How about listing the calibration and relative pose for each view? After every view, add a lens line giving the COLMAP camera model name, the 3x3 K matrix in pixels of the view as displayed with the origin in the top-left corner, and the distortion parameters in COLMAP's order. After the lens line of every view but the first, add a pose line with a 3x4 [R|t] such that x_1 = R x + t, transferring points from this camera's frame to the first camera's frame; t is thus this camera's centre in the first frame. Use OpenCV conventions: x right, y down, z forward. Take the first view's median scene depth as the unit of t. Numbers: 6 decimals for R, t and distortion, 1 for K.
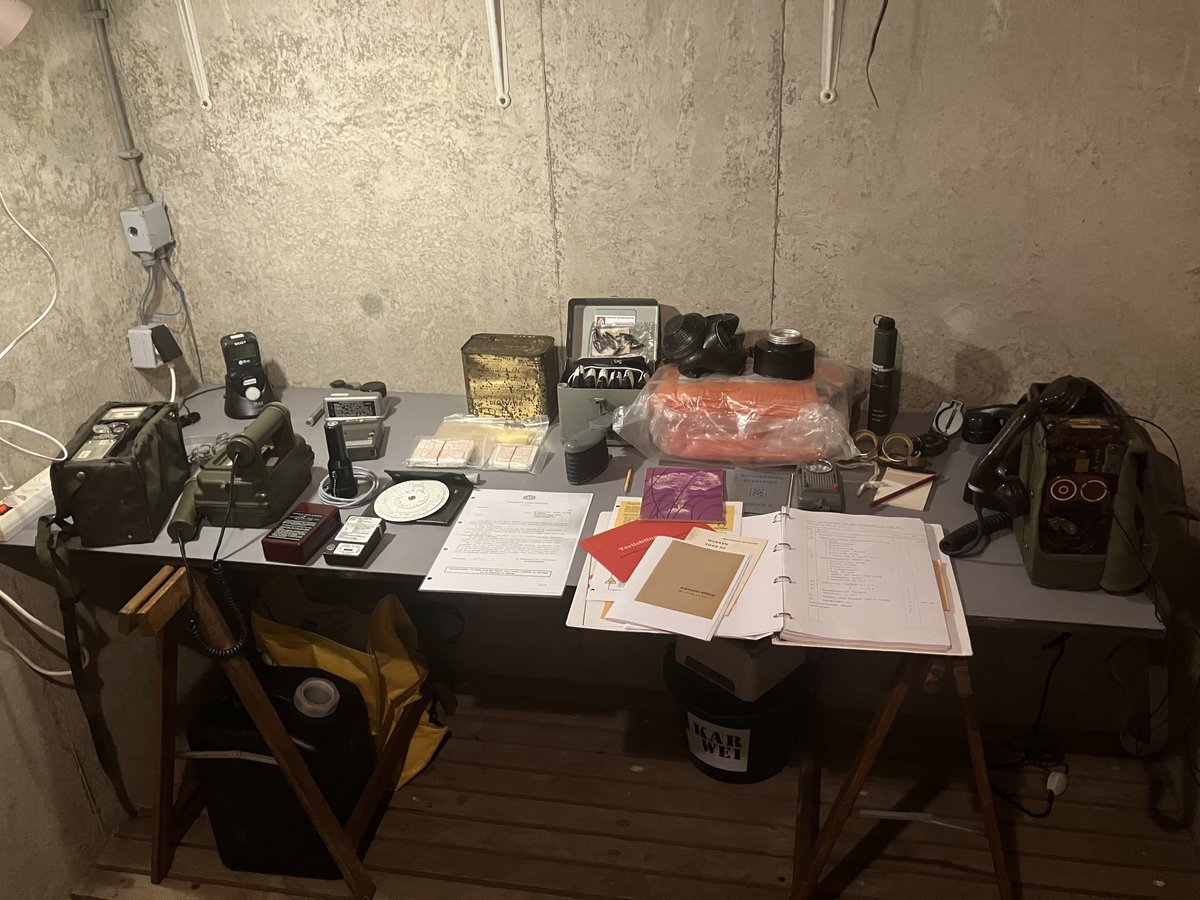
lens RADIAL K [[975.2, 0, 600.0], [0, 975.2, 450.0], [0, 0, 1]] dist [0.005149, 0.006433]
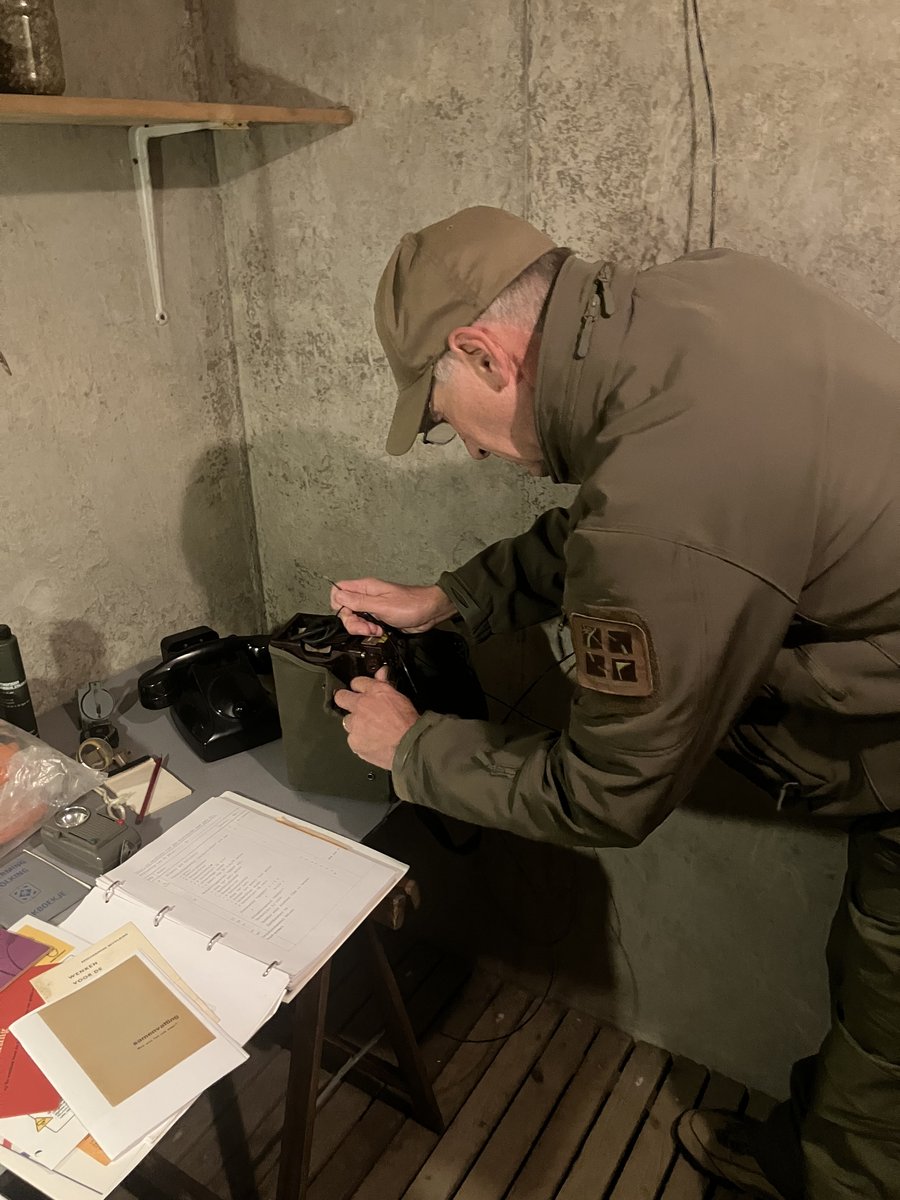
lens RADIAL K [[1007.5, 0, 450.0], [0, 1007.5, 600.0], [0, 0, 1]] dist [-0.002924, 0.003806]
pose [[0.350745, -0.344488, 0.870808, -0.316264], [0.425946, 0.886813, 0.179257, -0.155570], [-0.833995, 0.308043, 0.457779, 0.323299]]
